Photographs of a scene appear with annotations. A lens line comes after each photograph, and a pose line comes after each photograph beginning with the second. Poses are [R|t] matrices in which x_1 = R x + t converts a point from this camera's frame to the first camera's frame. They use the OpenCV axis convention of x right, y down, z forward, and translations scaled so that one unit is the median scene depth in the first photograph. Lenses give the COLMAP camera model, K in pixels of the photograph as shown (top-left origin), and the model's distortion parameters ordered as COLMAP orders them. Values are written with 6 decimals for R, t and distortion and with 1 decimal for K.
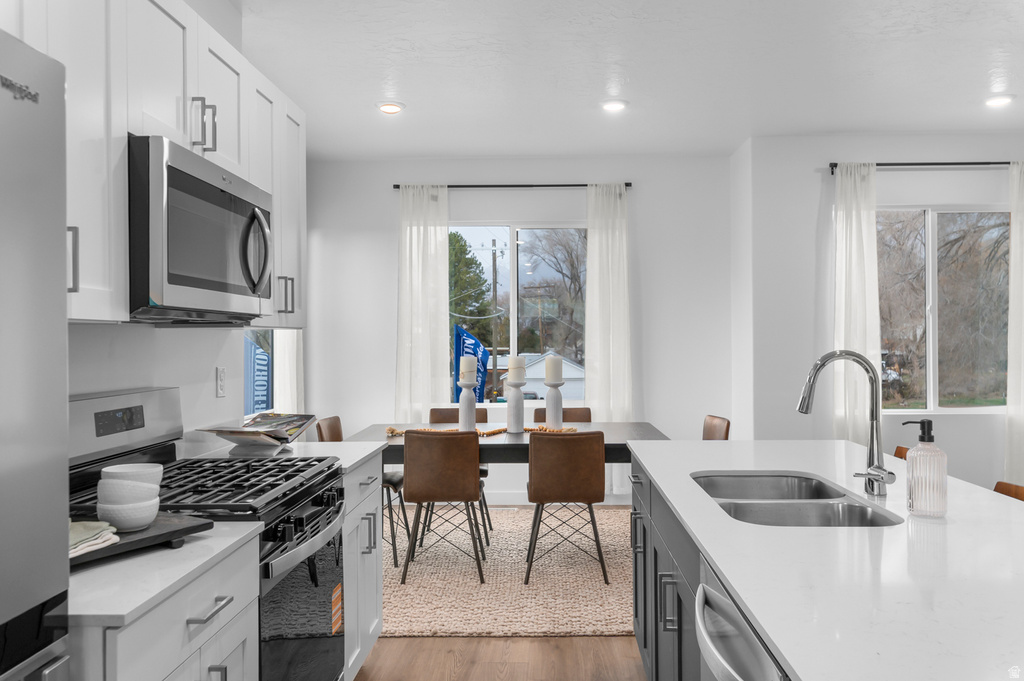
lens RADIAL K [[774.1, 0, 516.1], [0, 774.1, 334.8], [0, 0, 1]] dist [0.002297, 0.001168]
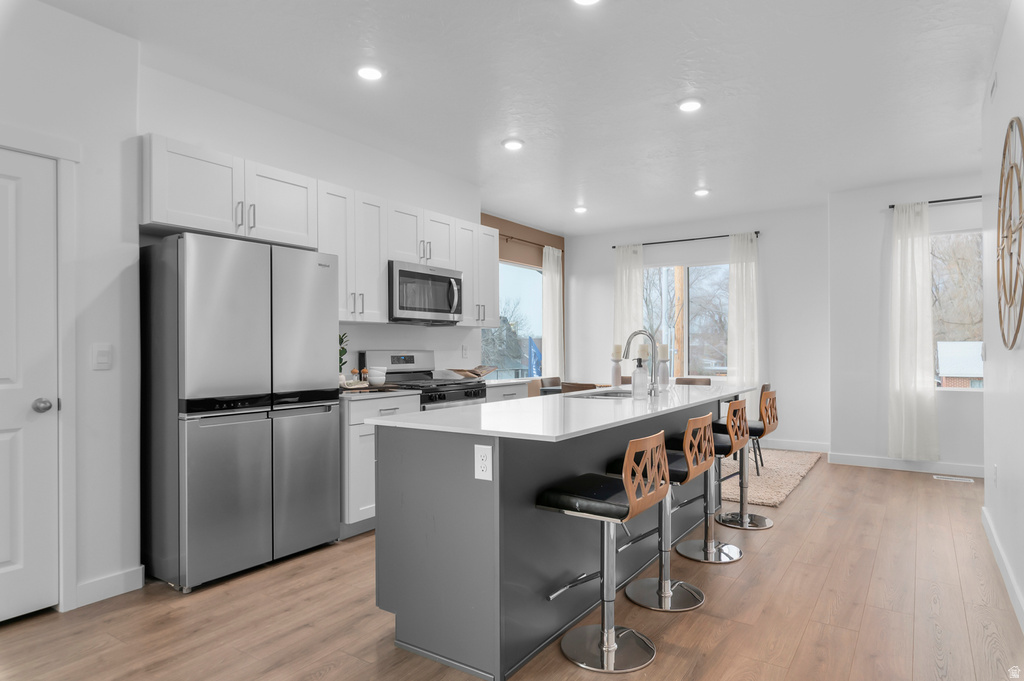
lens RADIAL K [[583.8, 0, 516.9], [0, 583.8, 345.8], [0, 0, 1]] dist [-0.000685, 0.001334]
pose [[0.849619, 0.000227, -0.527397, 0.801644], [0.001826, 0.999993, 0.003371, 0.047330], [0.527394, -0.003827, 0.849613, -0.474196]]
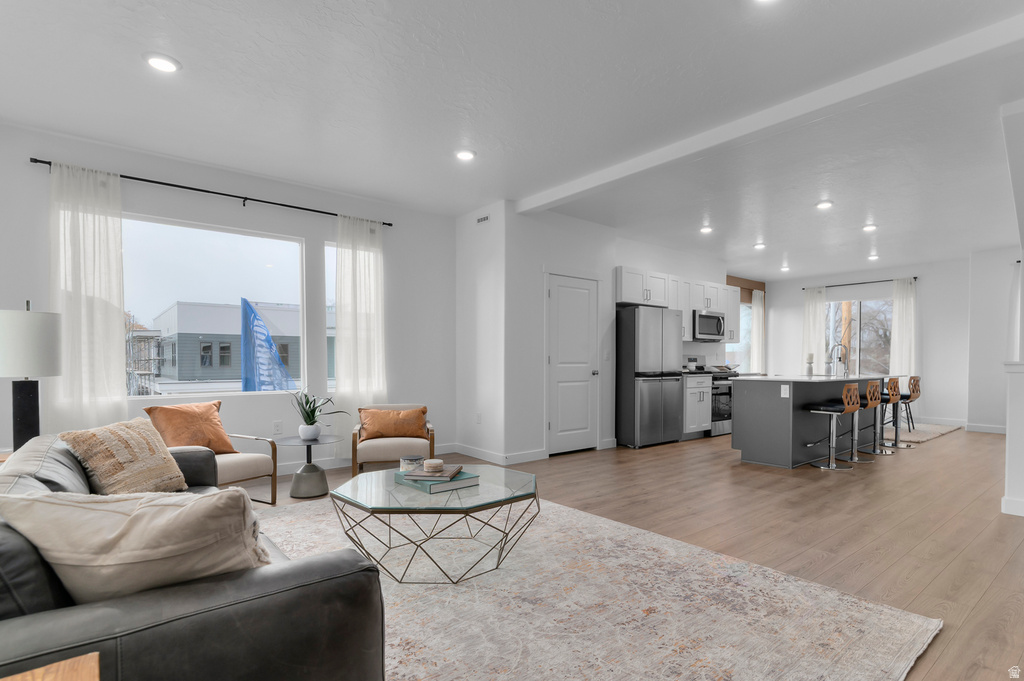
lens RADIAL K [[494.9, 0, 529.2], [0, 494.9, 372.1], [0, 0, 1]] dist [0.000757, 0.001257]
pose [[0.665575, 0.022769, -0.745984, 1.098765], [-0.000594, 0.999550, 0.029979, 0.080159], [0.746331, -0.019510, 0.665289, -1.801516]]
